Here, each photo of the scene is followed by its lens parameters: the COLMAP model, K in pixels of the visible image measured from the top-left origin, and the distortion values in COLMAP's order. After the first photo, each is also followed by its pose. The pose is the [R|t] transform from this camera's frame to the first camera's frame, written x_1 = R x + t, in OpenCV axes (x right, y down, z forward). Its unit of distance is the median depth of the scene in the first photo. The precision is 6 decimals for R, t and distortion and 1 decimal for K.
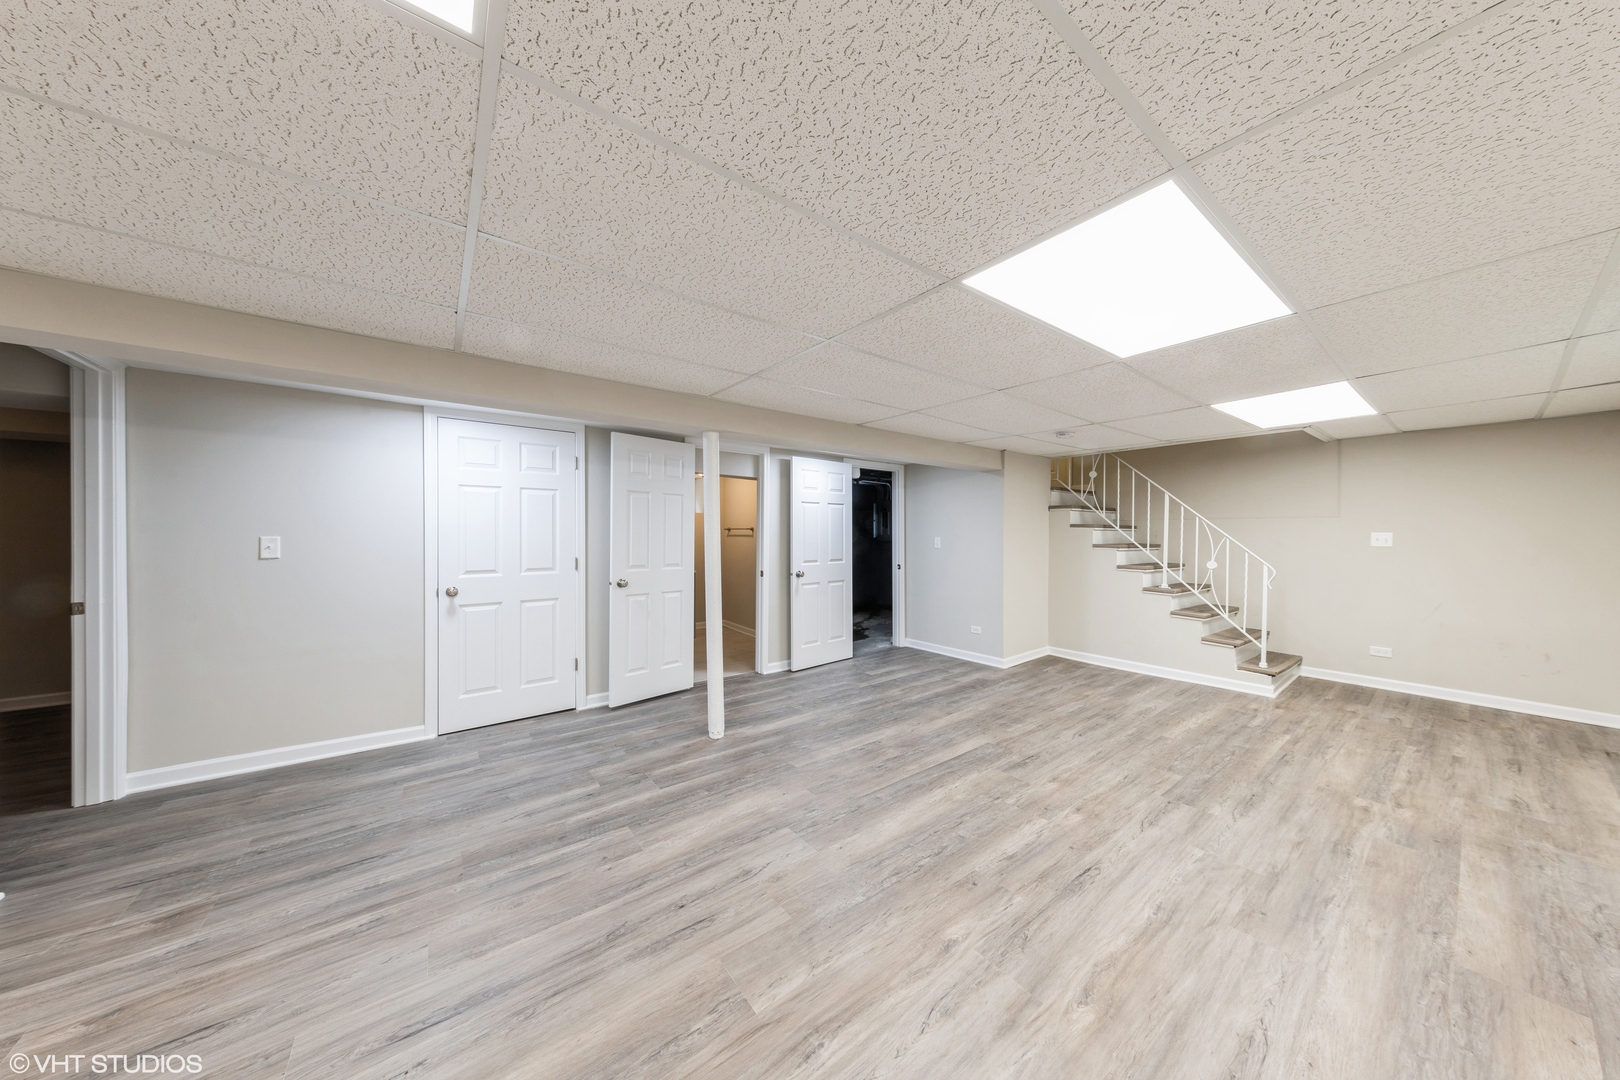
lens RADIAL K [[507.1, 0, 810.0], [0, 507.1, 540.0], [0, 0, 1]] dist [-0.000845, -0.000079]
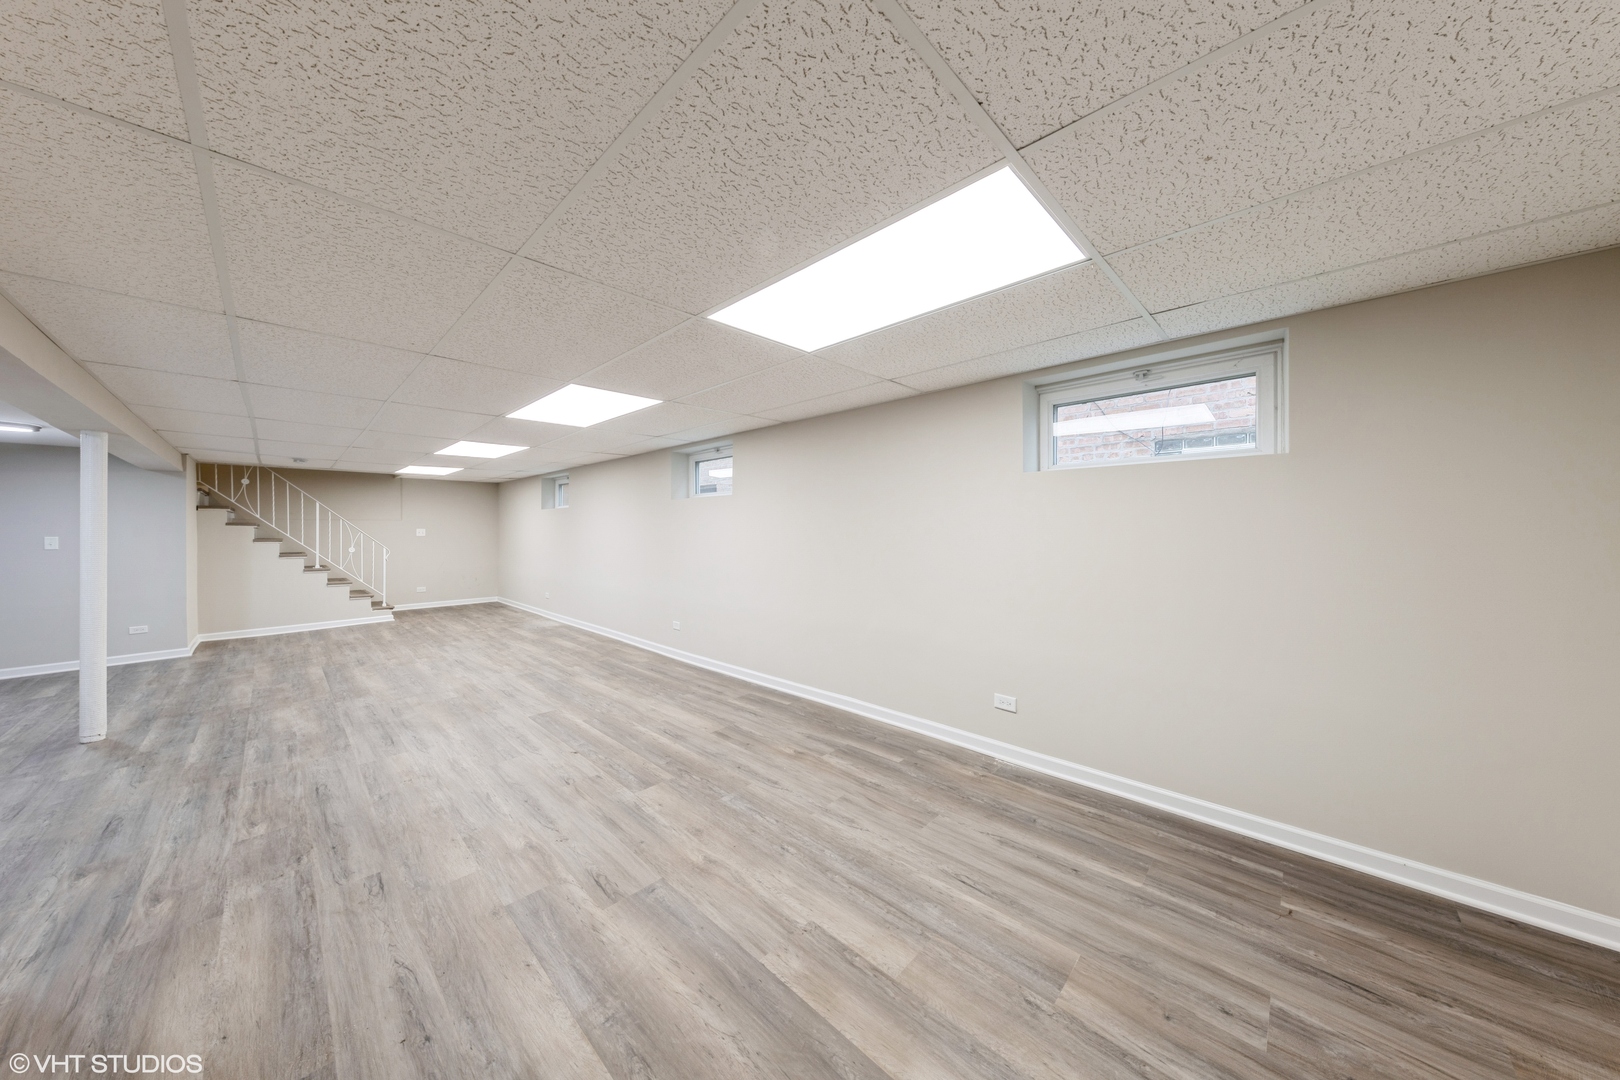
lens RADIAL K [[507.1, 0, 810.0], [0, 507.1, 540.0], [0, 0, 1]] dist [-0.000845, -0.000079]
pose [[-0.147121, -0.032736, 0.988577, -1.894310], [0.018598, 0.999184, 0.035855, -0.017506], [-0.988944, 0.023660, -0.146392, -0.346837]]
